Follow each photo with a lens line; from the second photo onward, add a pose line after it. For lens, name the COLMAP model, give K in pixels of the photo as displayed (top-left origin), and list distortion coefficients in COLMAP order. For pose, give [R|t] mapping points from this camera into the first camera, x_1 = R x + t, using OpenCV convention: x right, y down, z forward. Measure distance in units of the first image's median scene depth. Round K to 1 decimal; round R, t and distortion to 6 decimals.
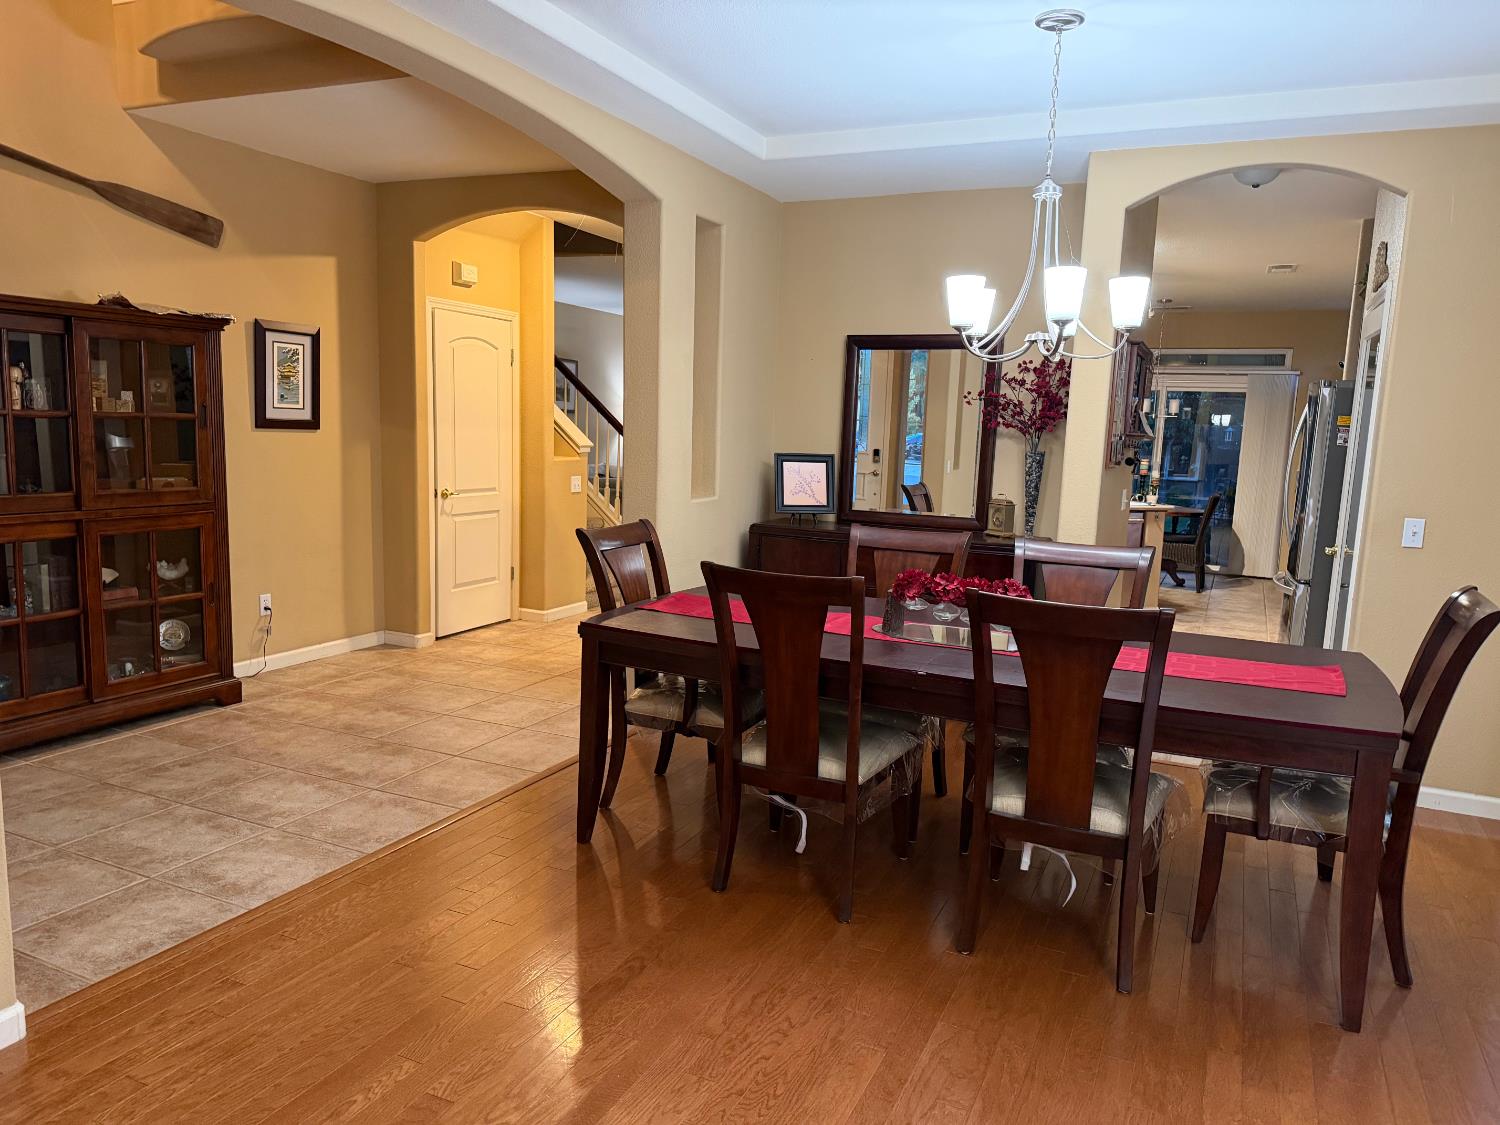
lens RADIAL K [[1048.3, 0, 757.0], [0, 1048.3, 569.0], [0, 0, 1]] dist [0.055215, -0.070494]
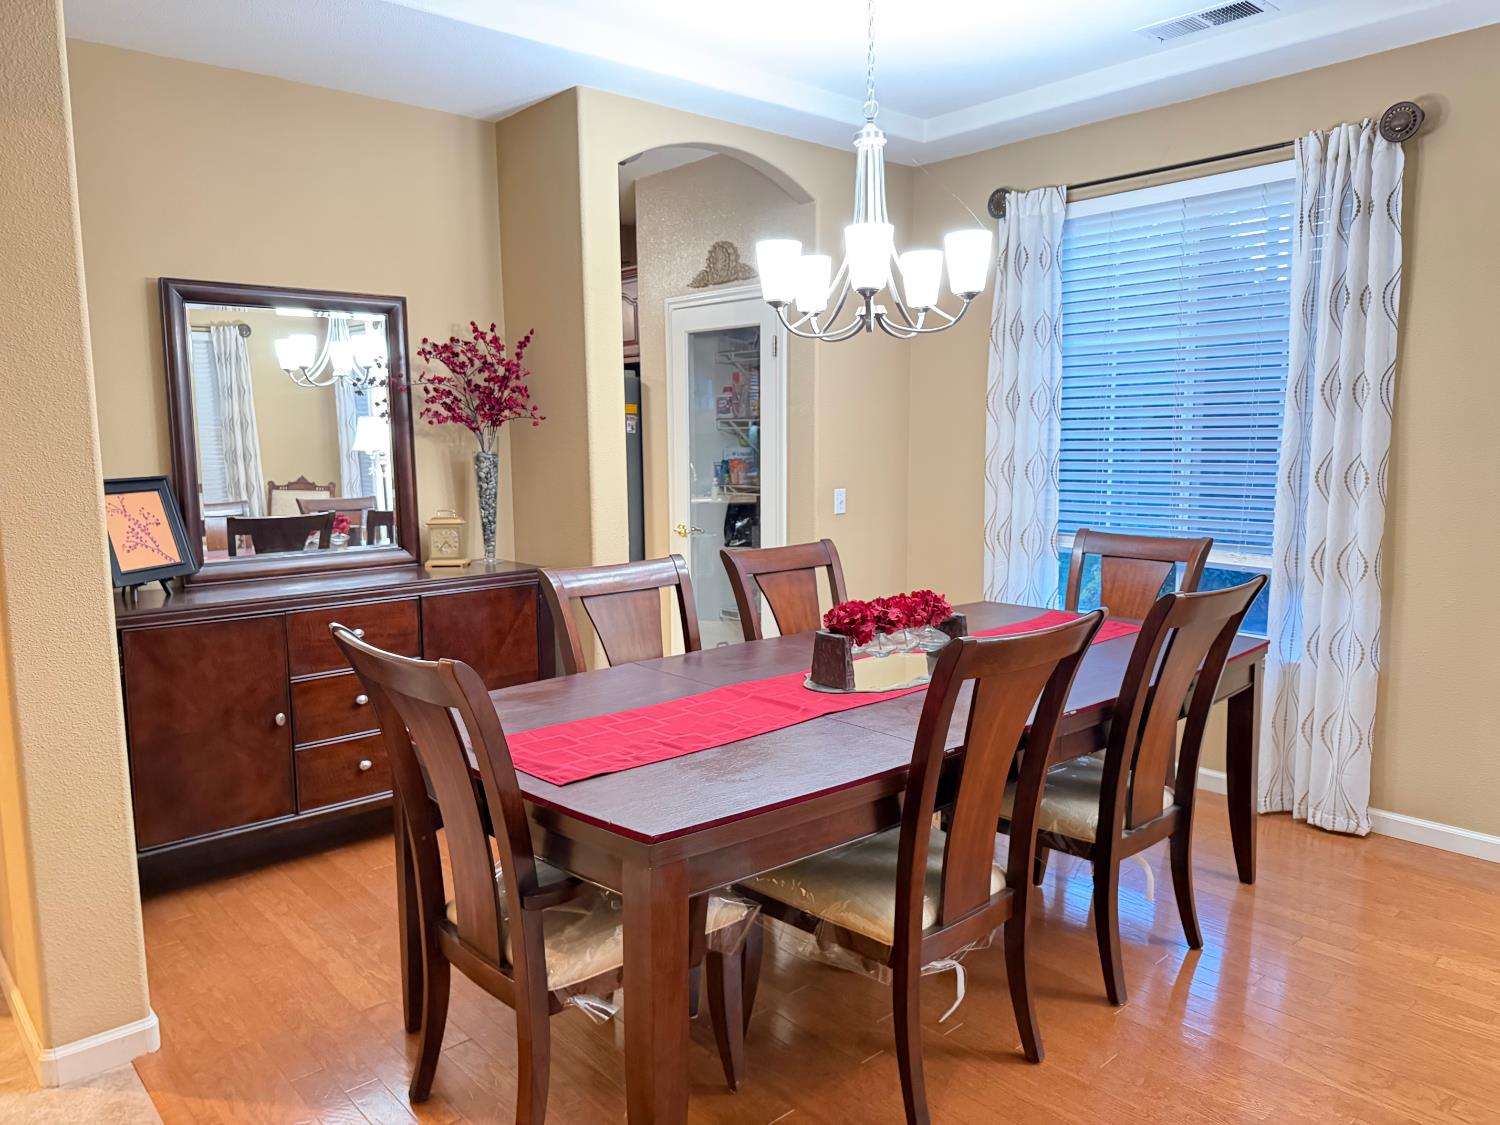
lens RADIAL K [[1048.3, 0, 757.0], [0, 1048.3, 569.0], [0, 0, 1]] dist [0.055215, -0.070494]
pose [[0.395846, -0.155356, 0.905080, -0.456361], [0.156120, 0.982624, 0.100386, -0.089422], [-0.904949, 0.101563, 0.413222, 0.602019]]
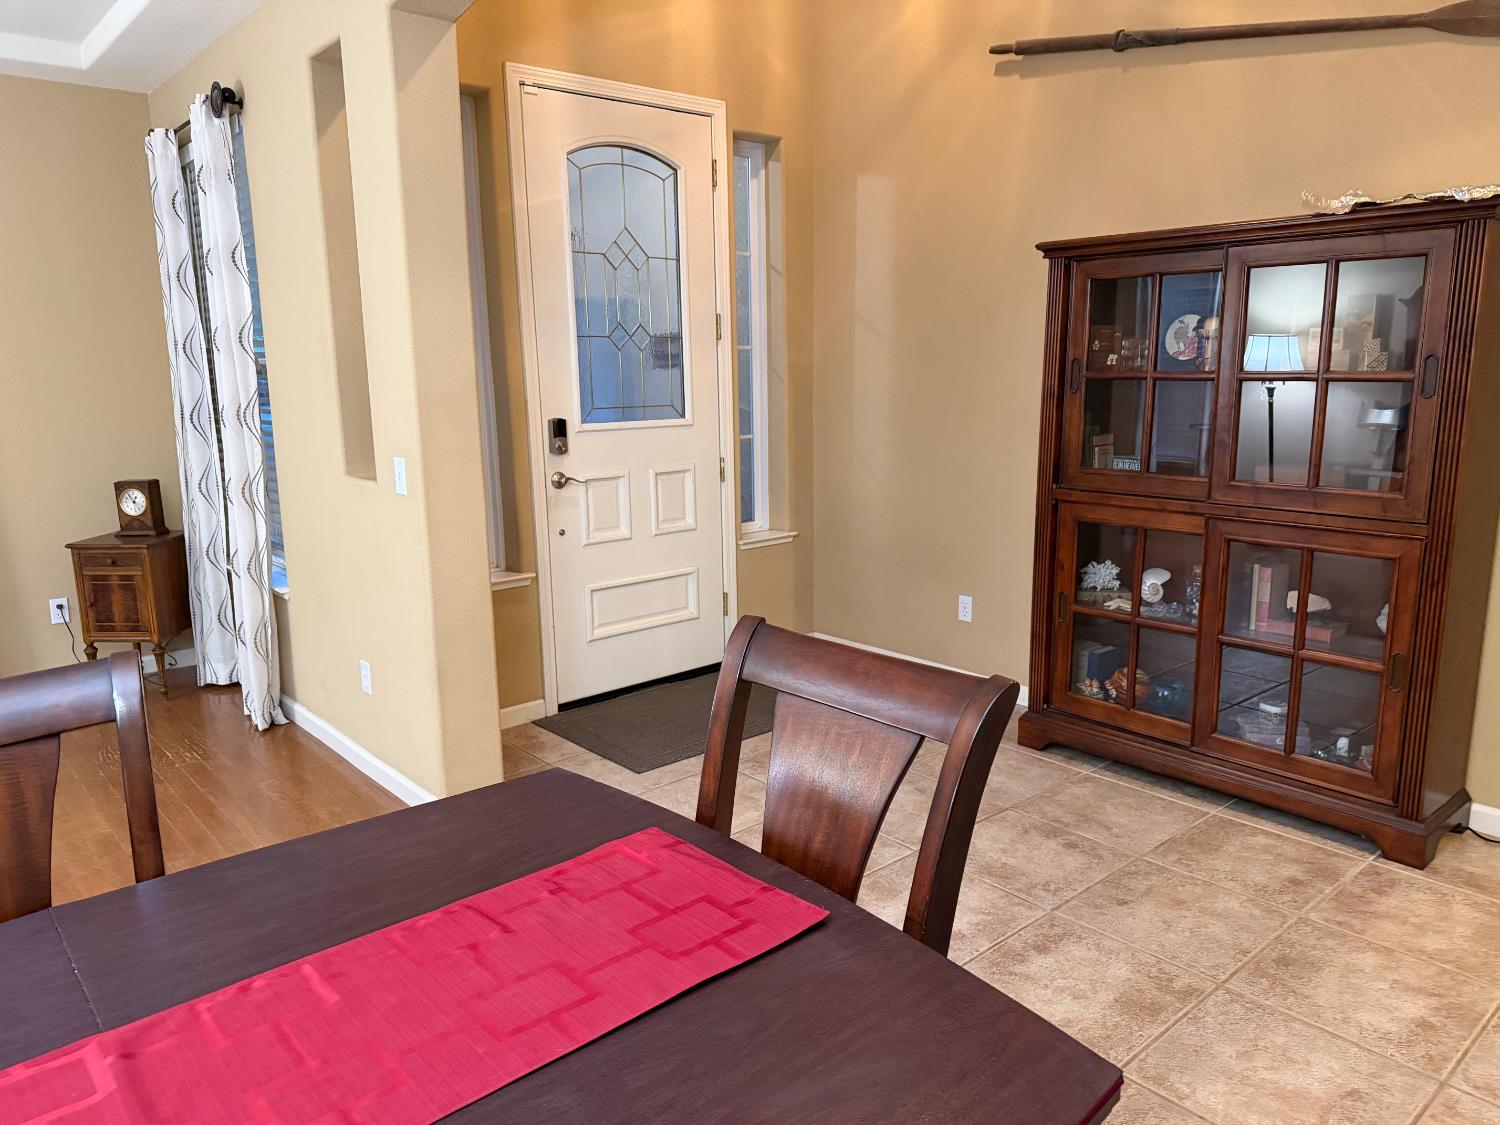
lens RADIAL K [[1048.3, 0, 757.0], [0, 1048.3, 569.0], [0, 0, 1]] dist [0.055215, -0.070494]
pose [[-0.404407, 0.146419, -0.902783, 0.192196], [-0.131765, 0.967476, 0.215936, -0.133915], [0.905038, 0.206281, -0.371961, 1.021563]]
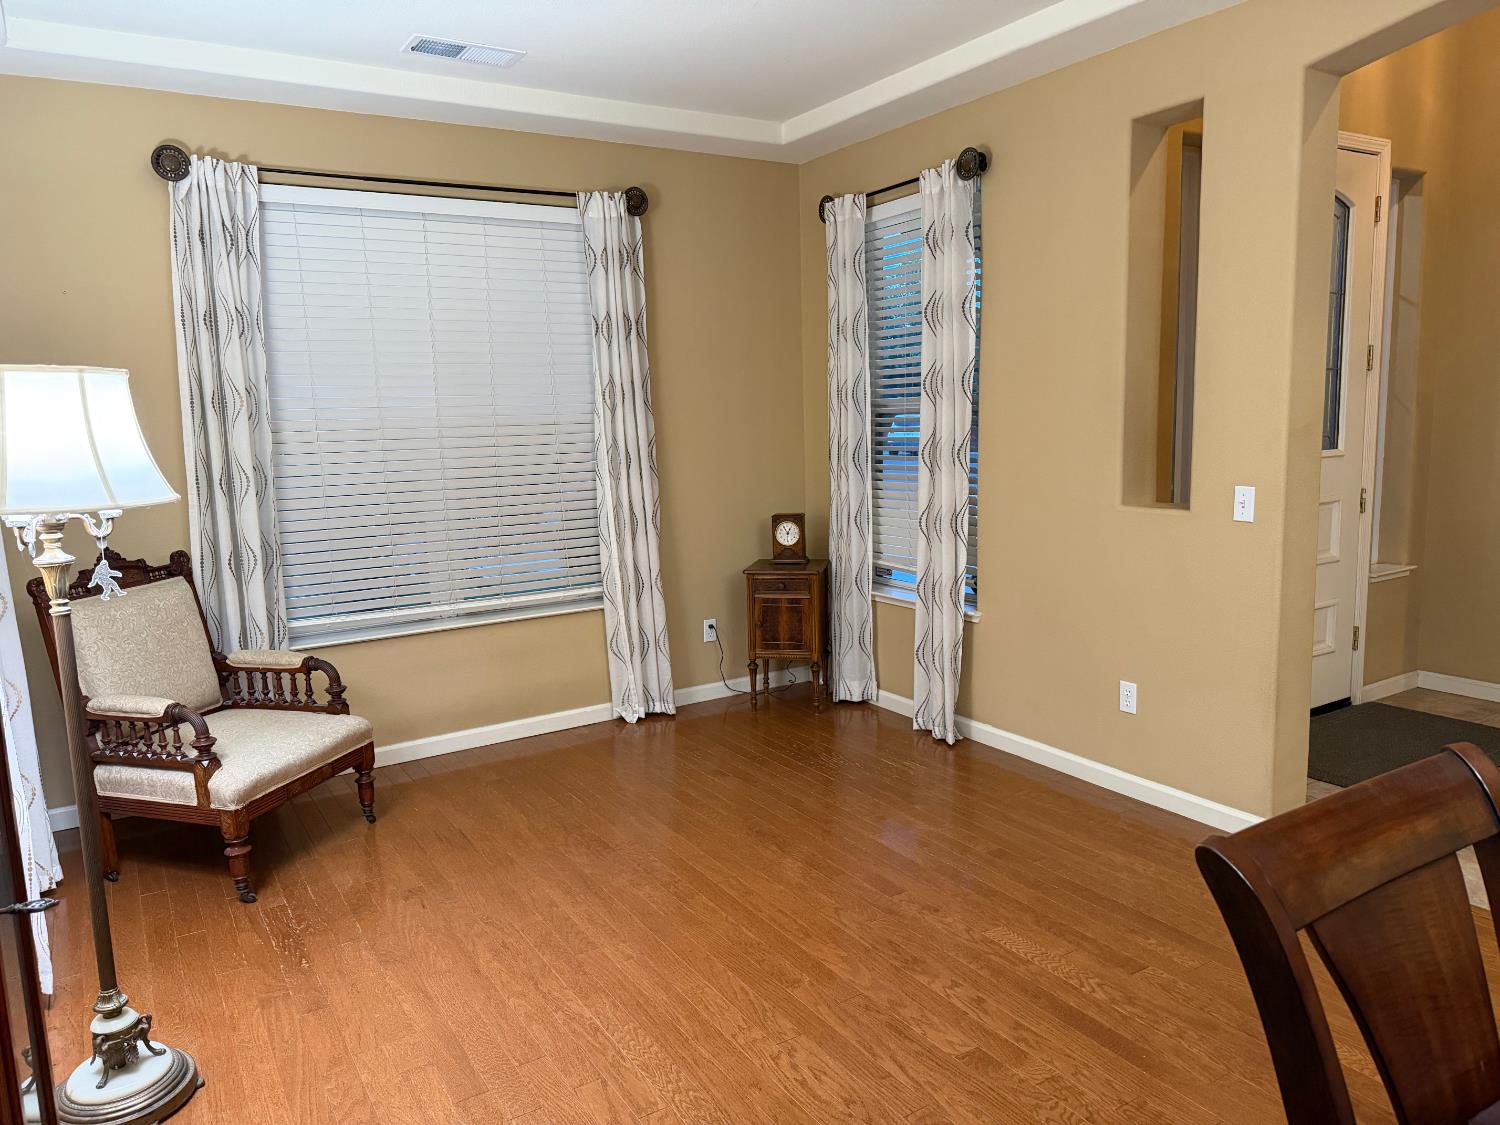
lens RADIAL K [[1033.3, 0, 750.0], [0, 1033.3, 562.5], [0, 0, 1]] dist [0.122640, -0.193257]
pose [[-0.551996, 0.102650, -0.827505, 0.457117], [-0.108955, 0.975006, 0.193627, -0.071890], [0.826698, 0.197043, -0.527015, 0.617503]]
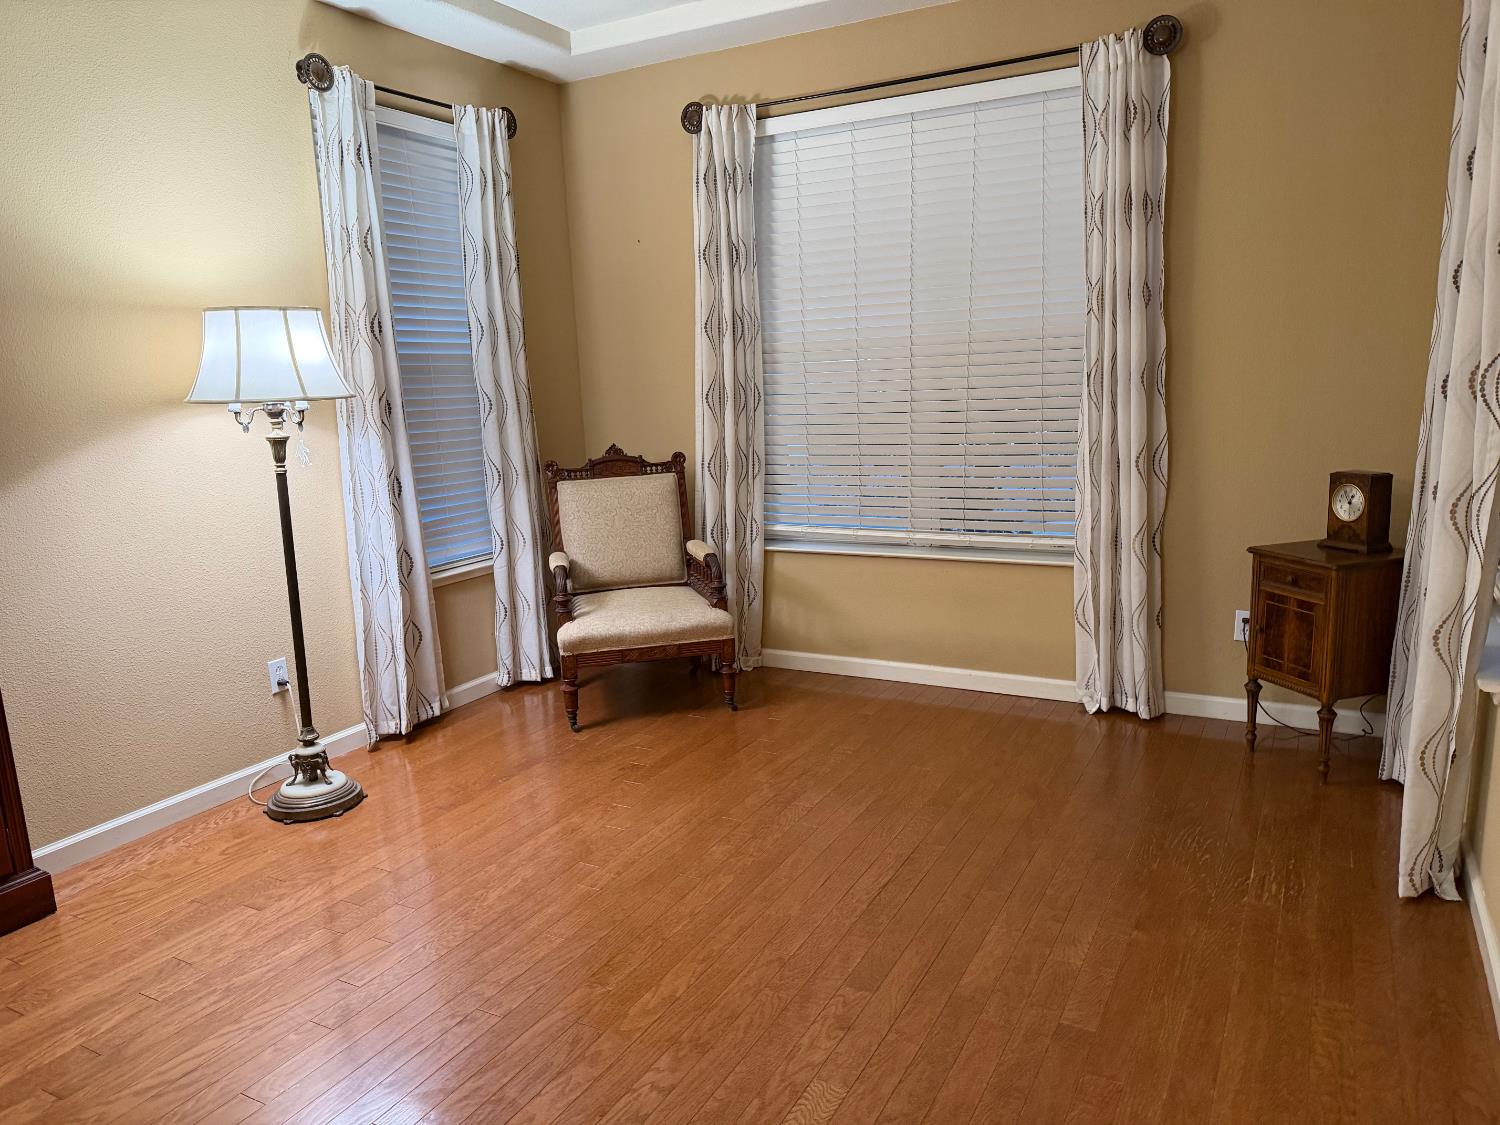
lens RADIAL K [[1048.3, 0, 757.0], [0, 1048.3, 569.0], [0, 0, 1]] dist [0.055215, -0.070494]
pose [[-0.998047, -0.010406, 0.061599, -0.153003], [0.010209, 0.945609, 0.325145, -0.092618], [-0.061632, 0.325139, -0.943656, 0.802333]]
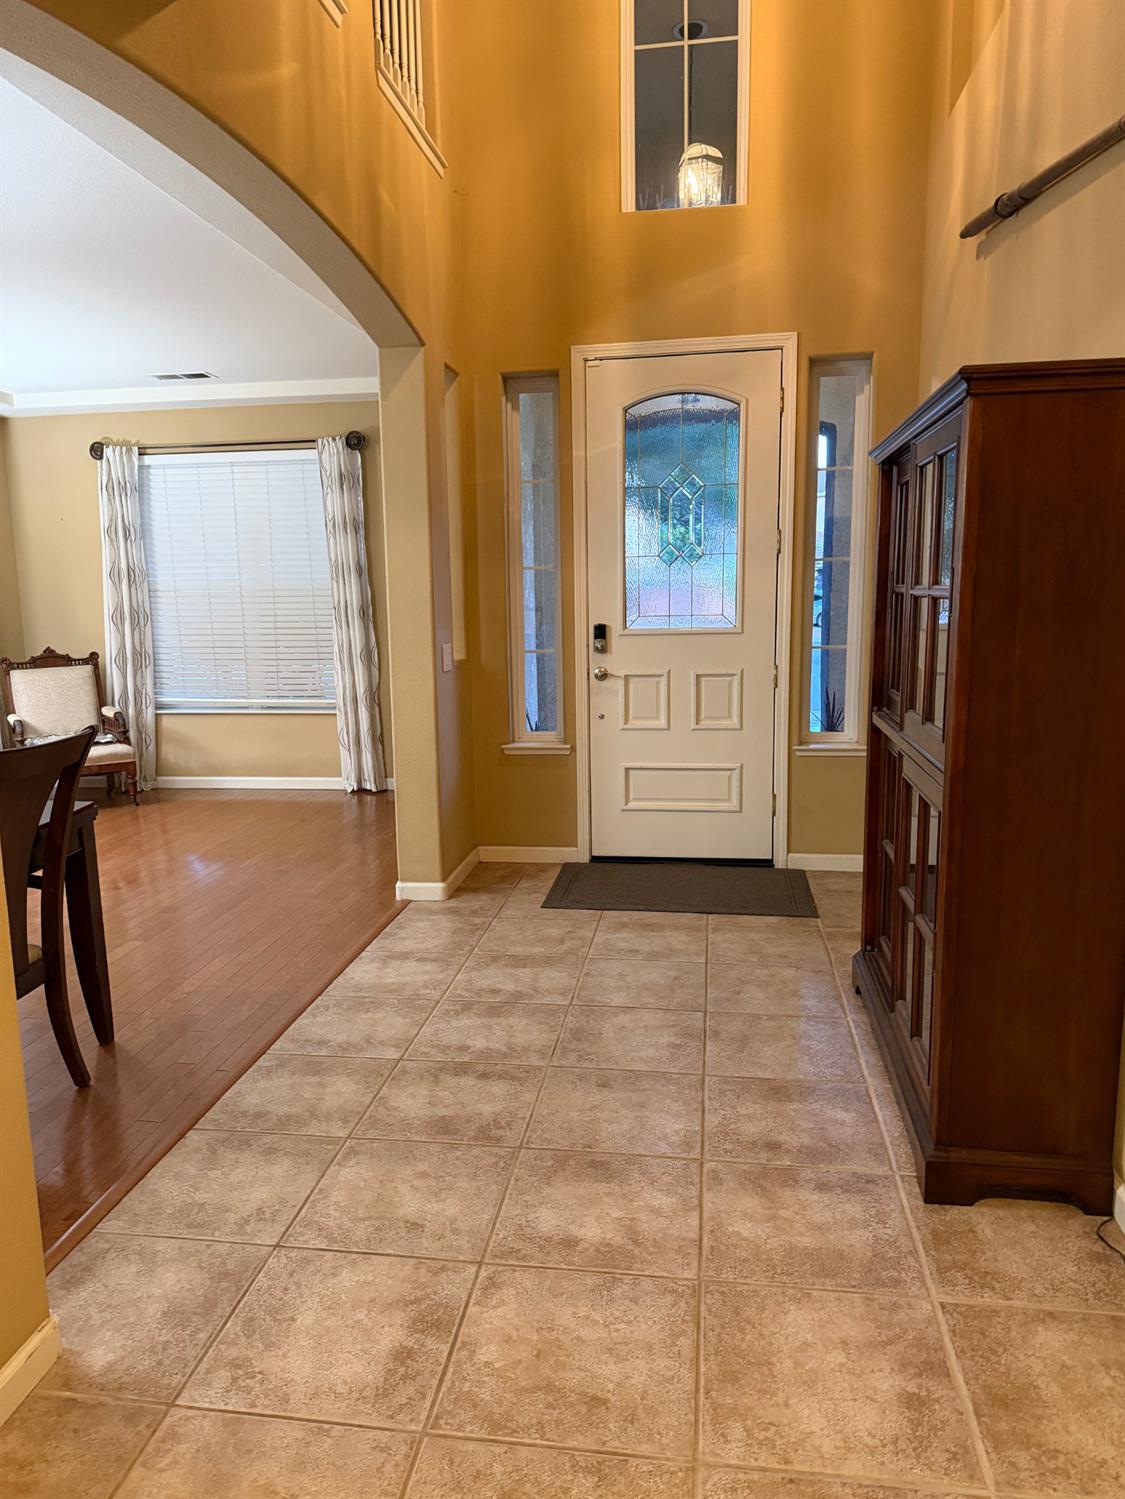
lens RADIAL K [[1038.8, 0, 561.8], [0, 1038.8, 761.8], [0, 0, 1]] dist [0.145130, -0.310459]
pose [[-0.959261, 0.025570, -0.281362, -0.247713], [-0.058530, 0.956304, 0.286456, -0.223157], [0.276392, 0.291254, -0.915849, 1.592020]]
